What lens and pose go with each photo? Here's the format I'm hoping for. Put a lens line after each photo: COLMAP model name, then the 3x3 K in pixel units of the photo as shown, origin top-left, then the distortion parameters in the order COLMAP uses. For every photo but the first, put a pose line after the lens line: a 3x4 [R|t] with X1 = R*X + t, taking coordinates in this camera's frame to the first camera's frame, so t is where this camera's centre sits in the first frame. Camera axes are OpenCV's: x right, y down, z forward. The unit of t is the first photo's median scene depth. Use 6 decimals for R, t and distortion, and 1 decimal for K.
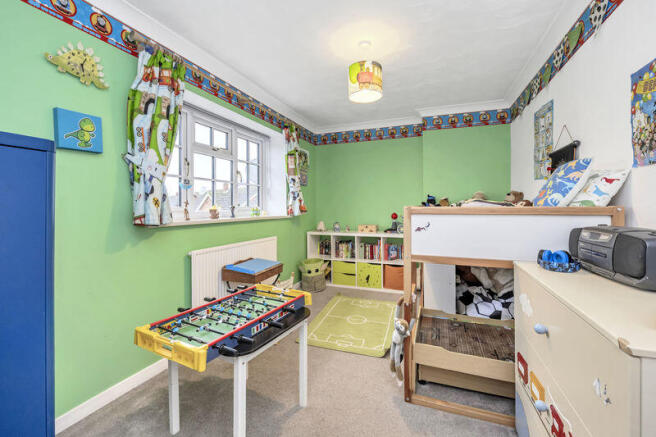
lens RADIAL K [[277.9, 0, 326.8], [0, 277.9, 212.1], [0, 0, 1]] dist [0.008771, 0.000119]
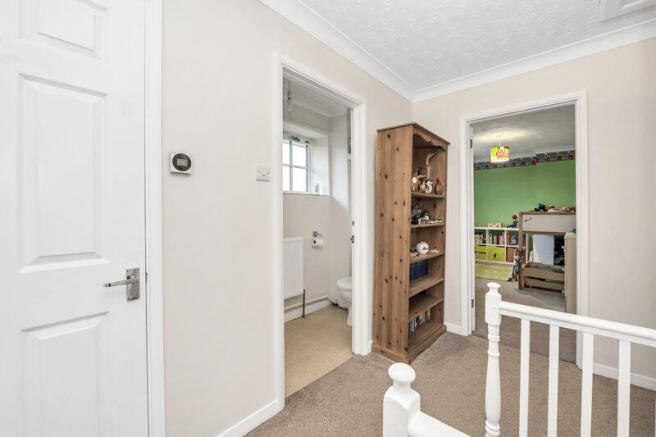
lens RADIAL K [[277.9, 0, 332.8], [0, 277.9, 218.5], [0, 0, 1]] dist [0.008771, 0.000119]
pose [[0.943138, 0.009593, -0.332263, -0.204866], [-0.006997, 0.999935, 0.009008, 0.014312], [0.332328, -0.006171, 0.943144, -0.838838]]
